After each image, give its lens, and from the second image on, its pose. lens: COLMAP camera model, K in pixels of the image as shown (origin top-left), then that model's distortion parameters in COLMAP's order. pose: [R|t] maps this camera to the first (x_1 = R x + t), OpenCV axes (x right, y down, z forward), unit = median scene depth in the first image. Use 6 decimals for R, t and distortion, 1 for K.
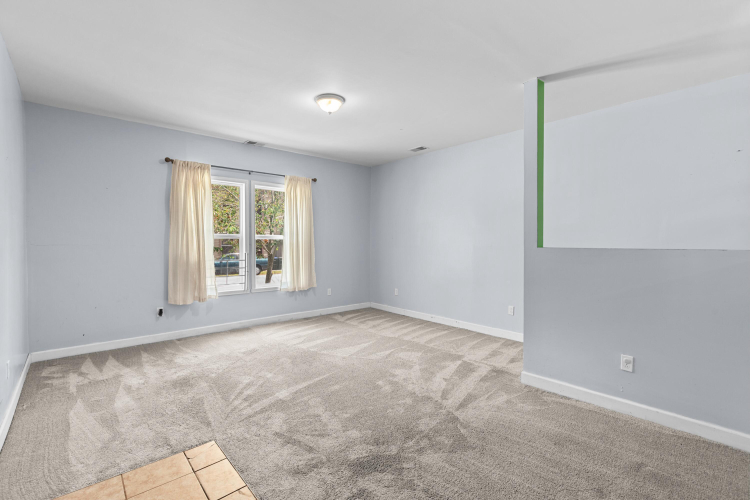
lens RADIAL K [[339.8, 0, 374.6], [0, 339.8, 249.3], [0, 0, 1]] dist [-0.000925, 0.001274]
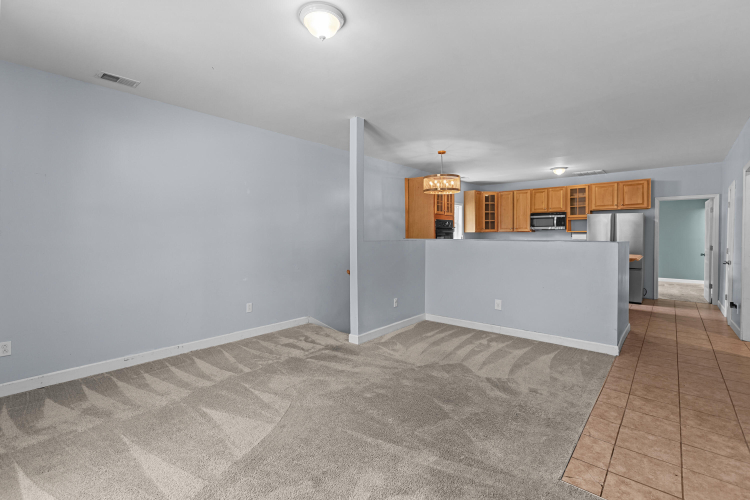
lens RADIAL K [[339.8, 0, 371.4], [0, 339.8, 245.1], [0, 0, 1]] dist [-0.000925, 0.001274]
pose [[-0.121976, -0.028203, 0.992132, -0.718418], [0.024408, 0.999209, 0.031405, -0.025769], [-0.992233, 0.028046, -0.121191, 0.908285]]
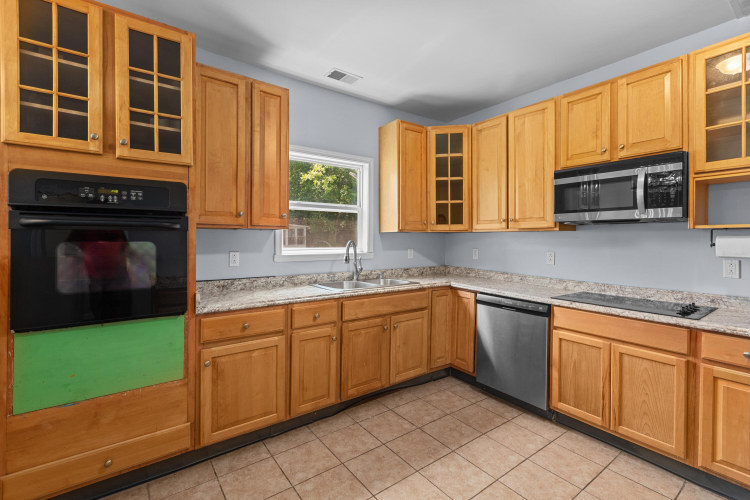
lens RADIAL K [[339.8, 0, 378.6], [0, 339.8, 238.0], [0, 0, 1]] dist [-0.000925, 0.001274]
pose [[0.069865, 0.000198, 0.997556, 0.608117], [0.026197, 0.999655, -0.002033, -0.008659], [-0.997212, 0.026275, 0.069836, -0.060079]]
